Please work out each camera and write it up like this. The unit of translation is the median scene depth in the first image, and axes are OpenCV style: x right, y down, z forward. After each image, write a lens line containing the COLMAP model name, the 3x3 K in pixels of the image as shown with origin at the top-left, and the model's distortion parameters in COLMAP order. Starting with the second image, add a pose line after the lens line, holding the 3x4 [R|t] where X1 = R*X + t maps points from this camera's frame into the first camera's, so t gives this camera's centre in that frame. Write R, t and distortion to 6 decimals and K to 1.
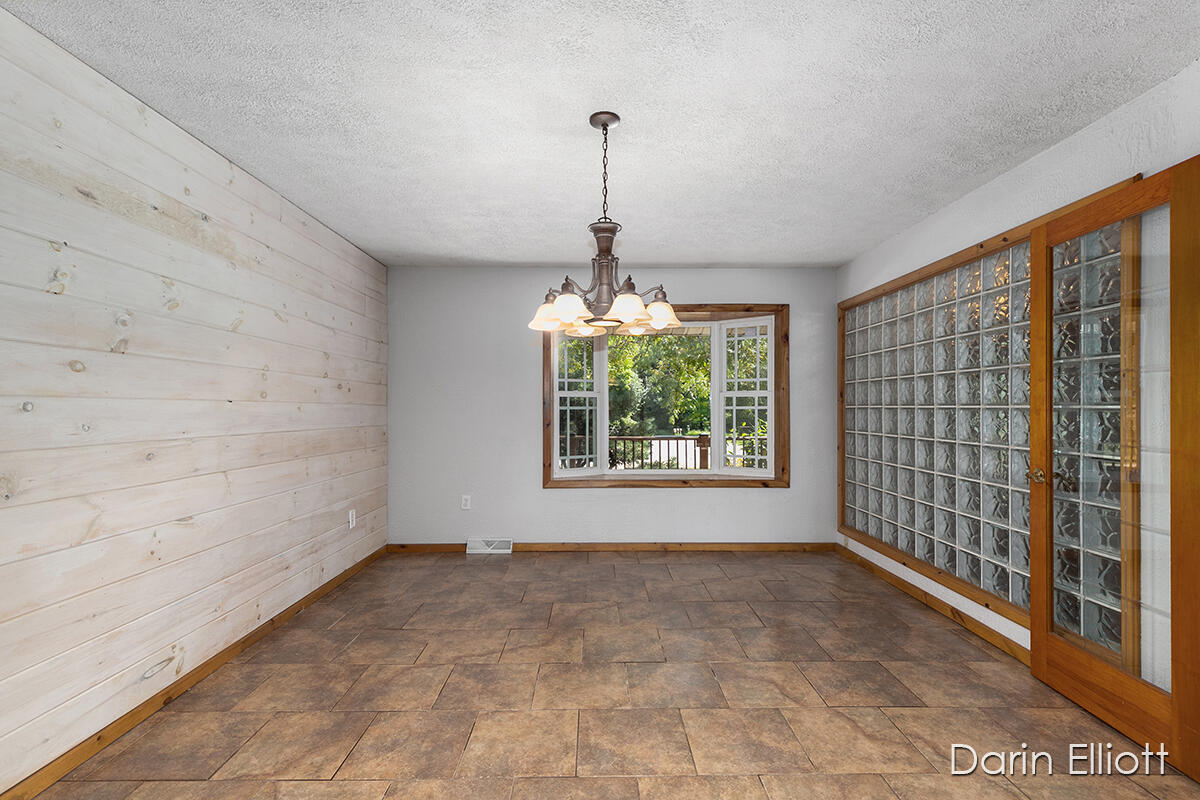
lens RADIAL K [[547.3, 0, 599.8], [0, 547.3, 407.3], [0, 0, 1]] dist [0.005098, -0.000358]
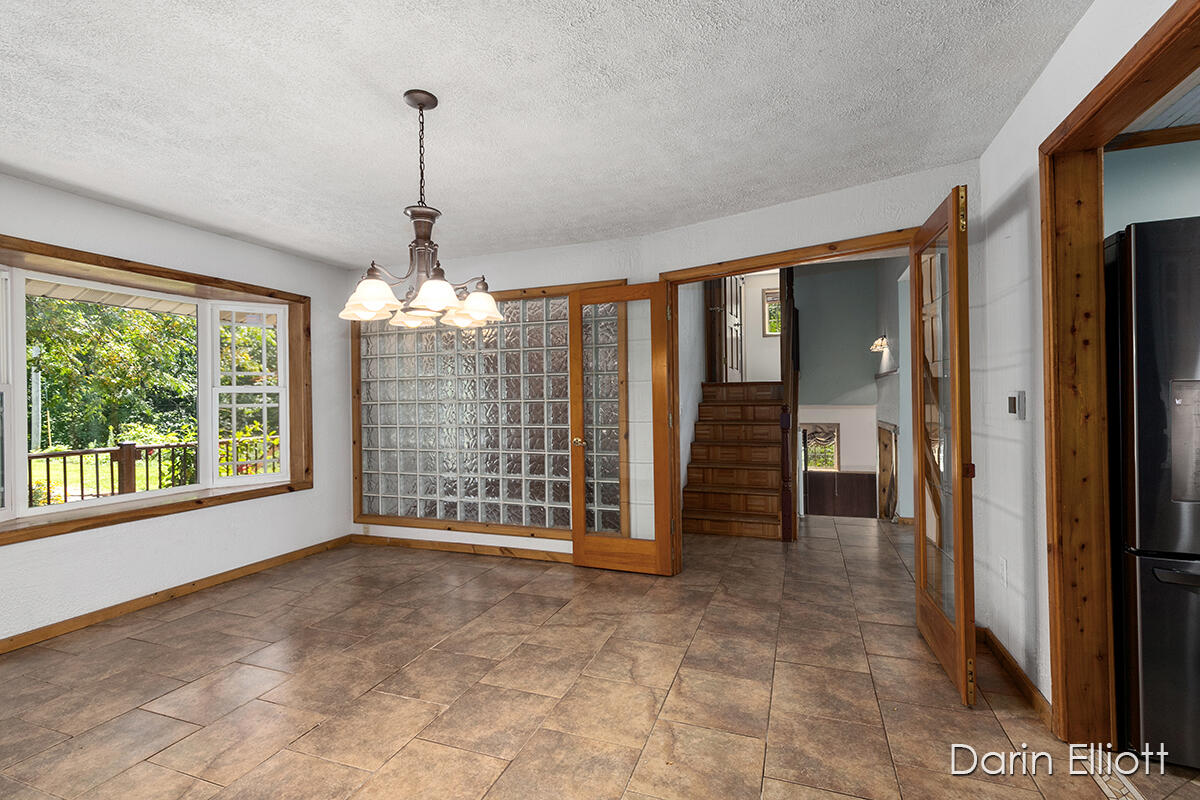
lens RADIAL K [[547.3, 0, 600.0], [0, 547.3, 395.8], [0, 0, 1]] dist [0.005098, -0.000358]
pose [[0.352367, 0.003503, 0.935855, -0.607674], [0.015903, 0.999826, -0.009730, 0.003893], [-0.935727, 0.018311, 0.352250, 0.305519]]
